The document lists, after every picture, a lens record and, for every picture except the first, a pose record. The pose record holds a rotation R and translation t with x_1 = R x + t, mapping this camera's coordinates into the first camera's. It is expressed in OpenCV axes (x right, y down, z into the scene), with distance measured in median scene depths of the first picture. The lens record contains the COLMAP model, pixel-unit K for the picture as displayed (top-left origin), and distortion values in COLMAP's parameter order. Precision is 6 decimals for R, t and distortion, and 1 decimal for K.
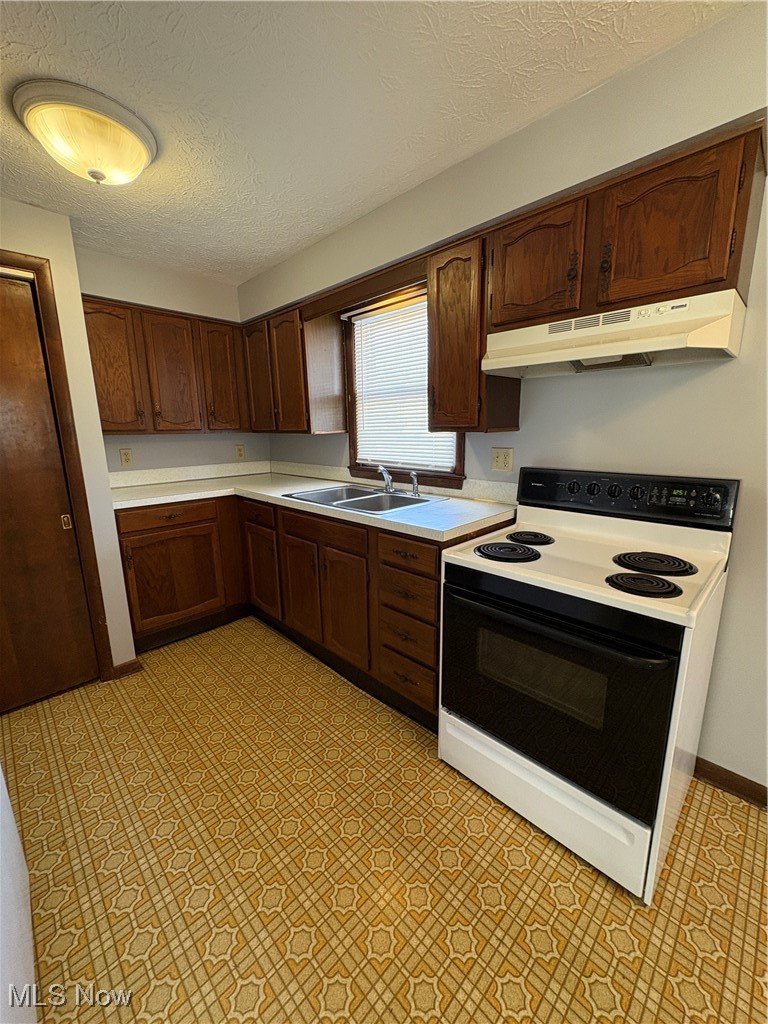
lens RADIAL K [[408.1, 0, 384.0], [0, 408.1, 515.2], [0, 0, 1]] dist [-0.000649, -0.000547]
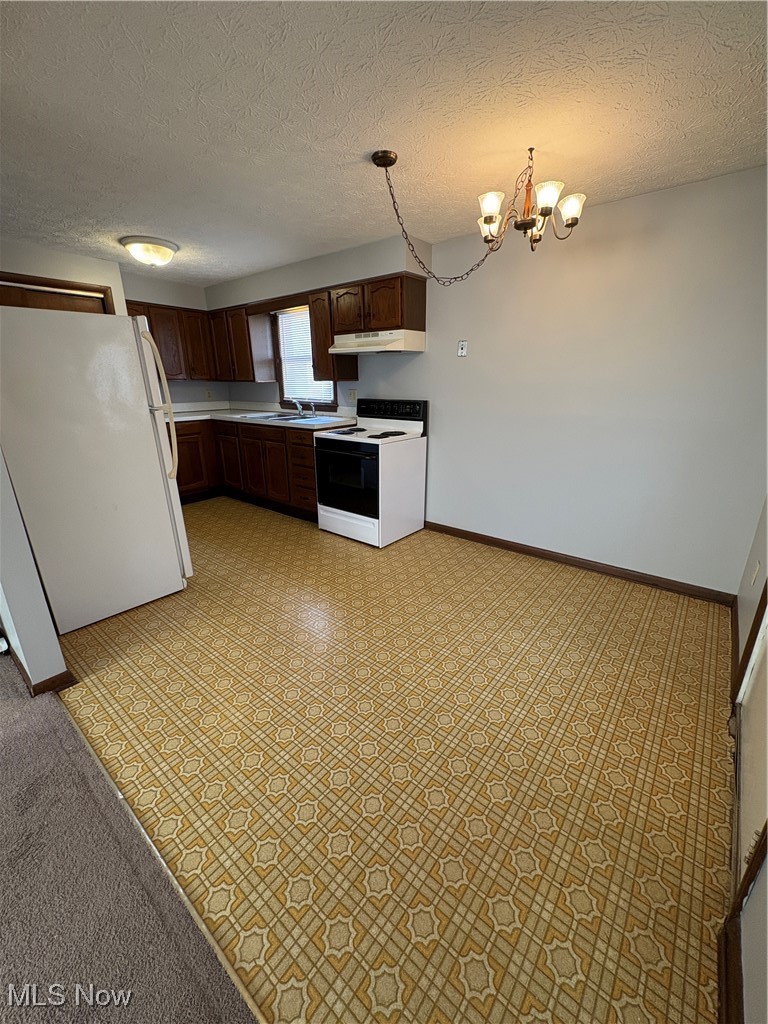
lens RADIAL K [[408.1, 0, 381.8], [0, 408.1, 512.2], [0, 0, 1]] dist [-0.000649, -0.000547]
pose [[0.994452, -0.025987, 0.101932, 0.182469], [0.015379, 0.994510, 0.103504, 0.198340], [-0.104063, -0.101362, 0.989392, -0.919158]]
